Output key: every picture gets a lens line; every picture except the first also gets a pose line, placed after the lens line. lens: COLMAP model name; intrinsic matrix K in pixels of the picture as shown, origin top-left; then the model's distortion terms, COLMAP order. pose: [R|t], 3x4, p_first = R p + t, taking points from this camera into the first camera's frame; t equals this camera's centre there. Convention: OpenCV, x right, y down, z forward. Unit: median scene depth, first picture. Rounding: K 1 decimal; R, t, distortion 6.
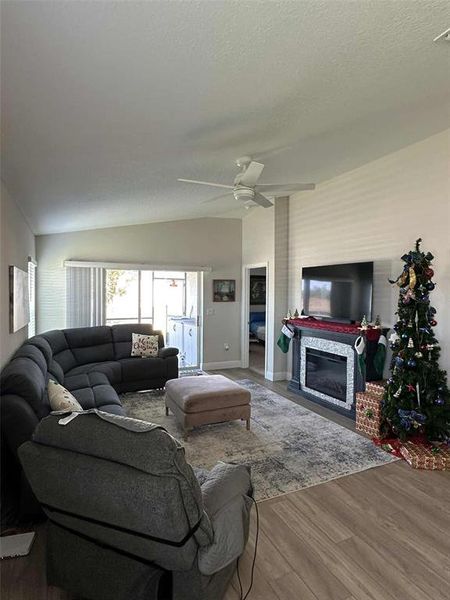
lens RADIAL K [[327.3, 0, 225.0], [0, 327.3, 300.0], [0, 0, 1]] dist [-0.000222, 0.000115]
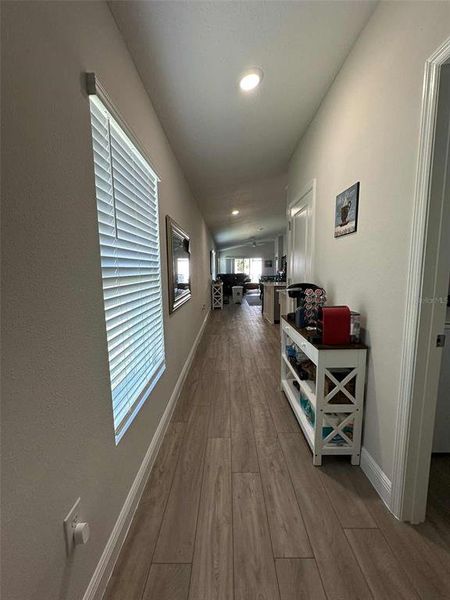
lens RADIAL K [[240.0, 0, 225.0], [0, 240.0, 300.0], [0, 0, 1]] dist [-0.000415, 0.000173]
pose [[0.897729, 0.036445, -0.439037, 0.706142], [0.007835, 0.995094, 0.098625, 0.095807], [0.440478, -0.091978, 0.893039, -1.439897]]
